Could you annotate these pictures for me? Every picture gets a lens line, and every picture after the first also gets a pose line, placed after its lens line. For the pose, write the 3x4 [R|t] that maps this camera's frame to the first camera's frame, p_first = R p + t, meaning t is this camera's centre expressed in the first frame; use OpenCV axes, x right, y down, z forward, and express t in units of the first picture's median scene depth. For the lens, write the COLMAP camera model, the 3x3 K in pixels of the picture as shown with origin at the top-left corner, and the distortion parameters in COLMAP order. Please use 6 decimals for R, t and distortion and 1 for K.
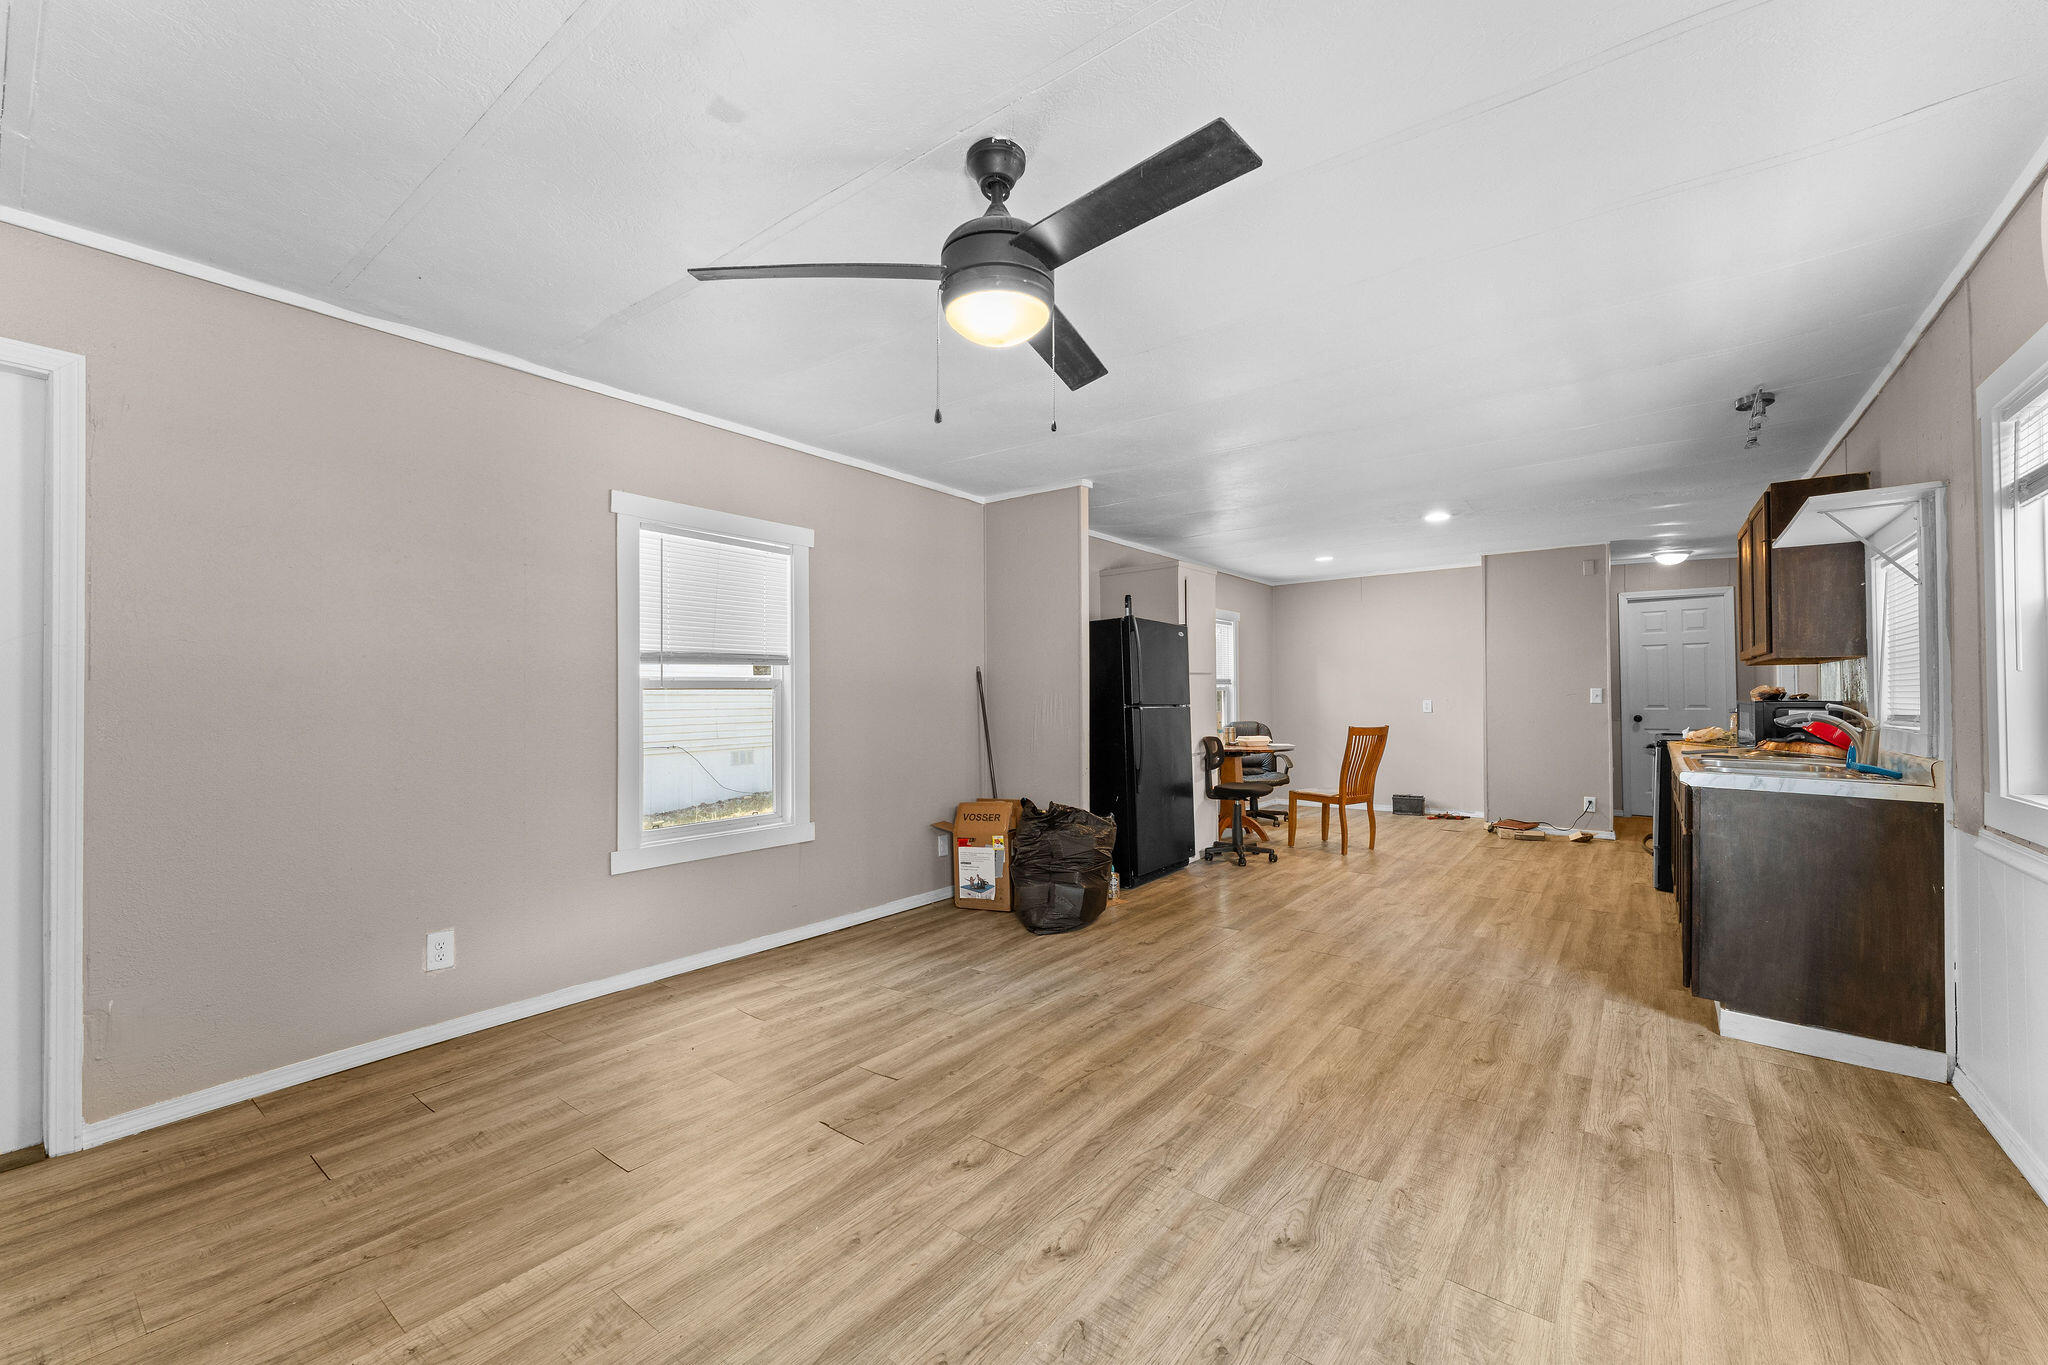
lens RADIAL K [[819.0, 0, 1021.3], [0, 819.0, 684.2], [0, 0, 1]] dist [0.000905, 0.000083]
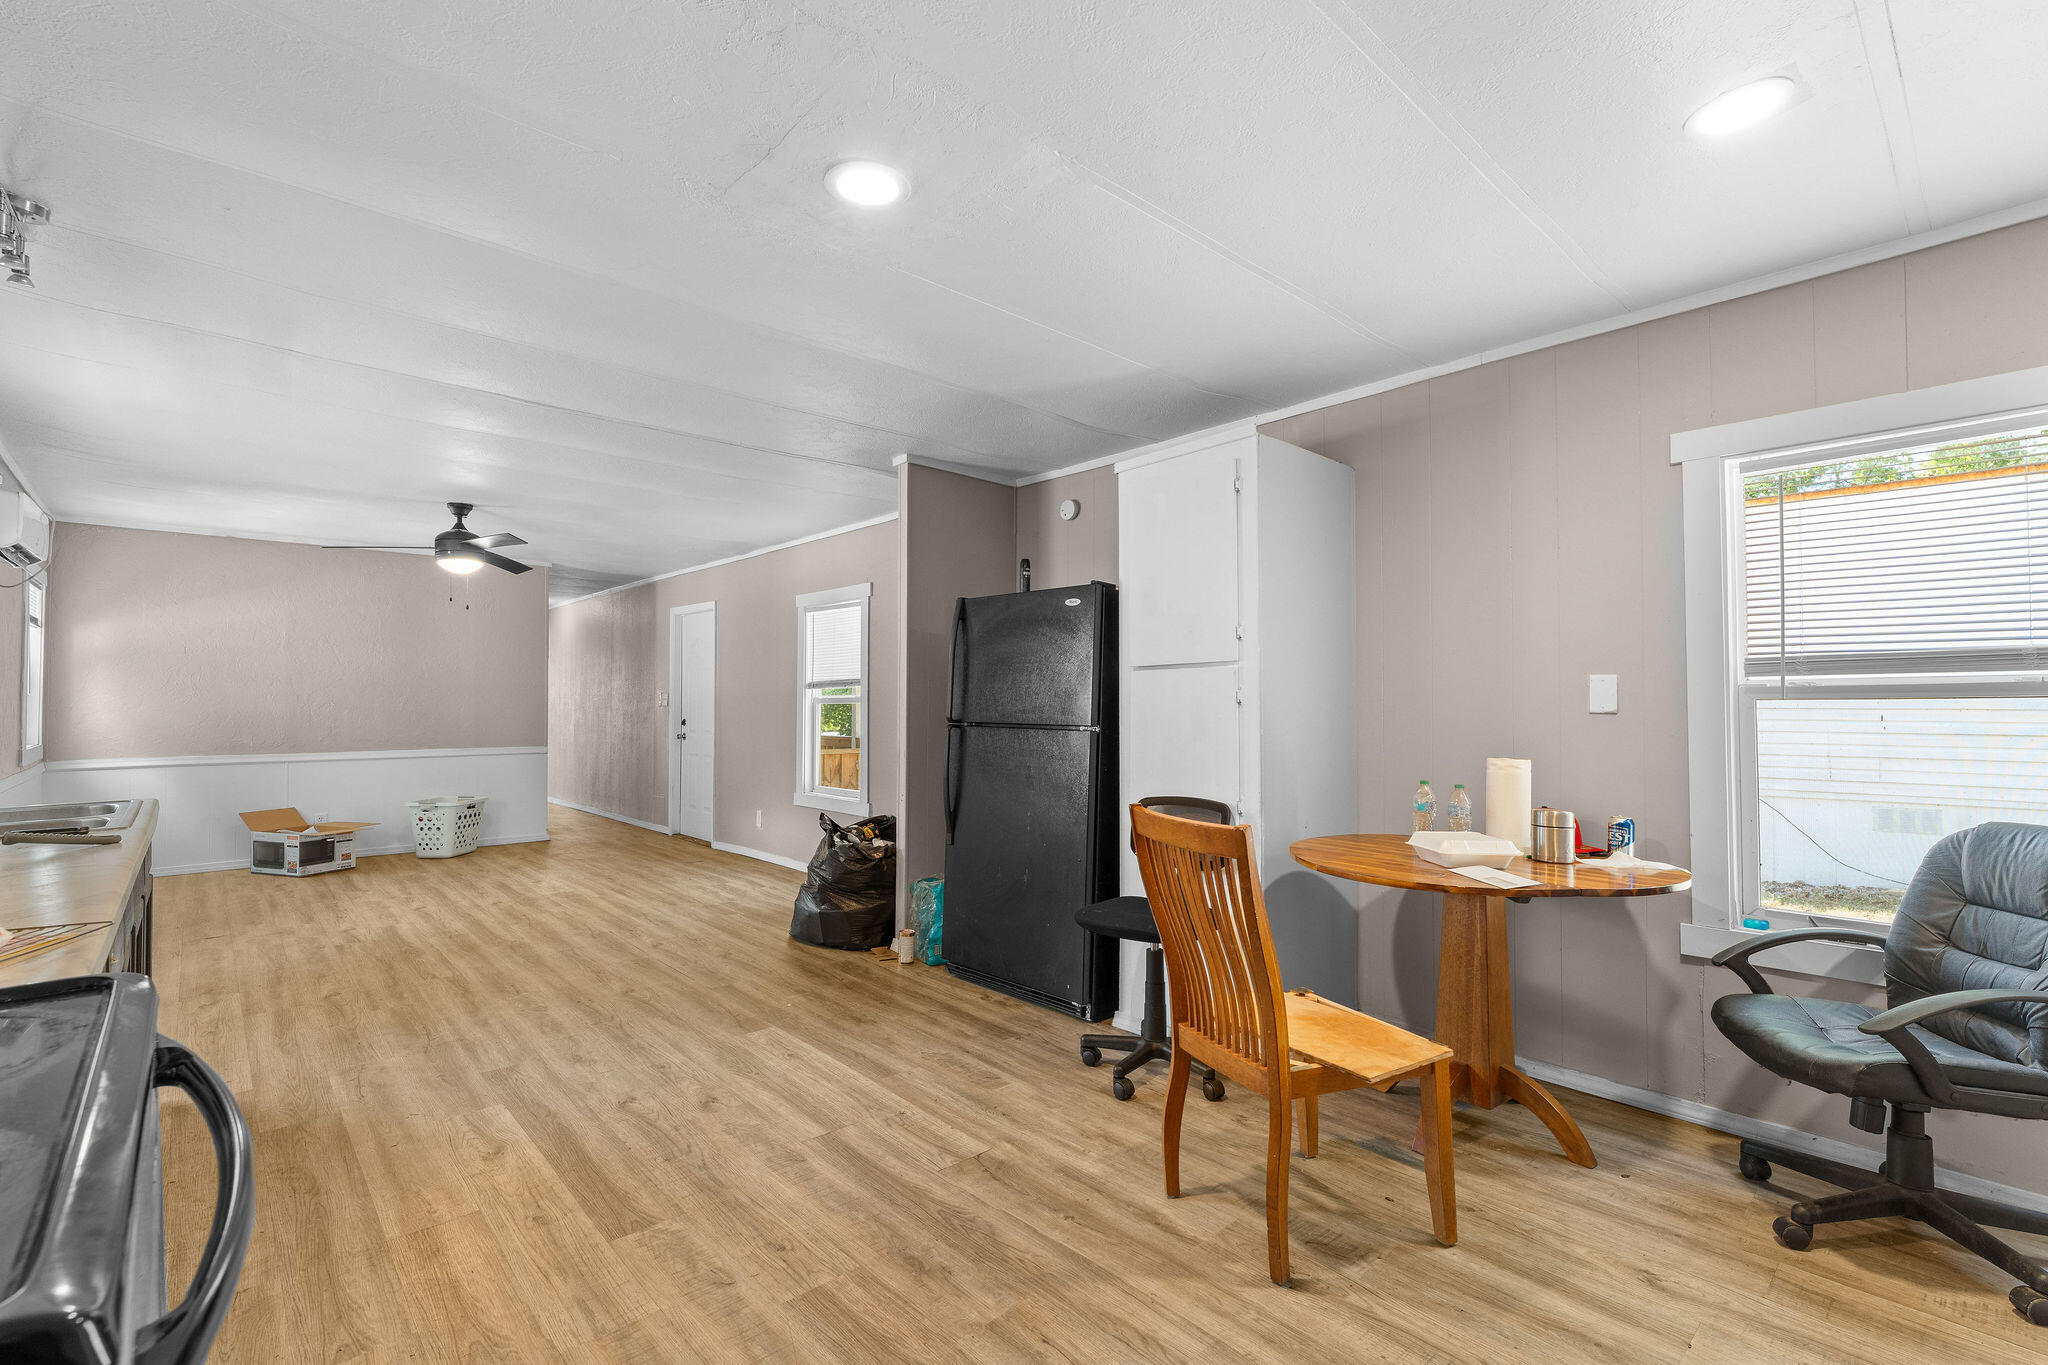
lens RADIAL K [[916.3, 0, 1022.3], [0, 916.3, 689.5], [0, 0, 1]] dist [-0.000753, -0.000273]
pose [[-0.181724, -0.016213, -0.983216, 1.264449], [0.010615, 0.999773, -0.018448, 0.015447], [0.983292, -0.013789, -0.181510, 1.650372]]
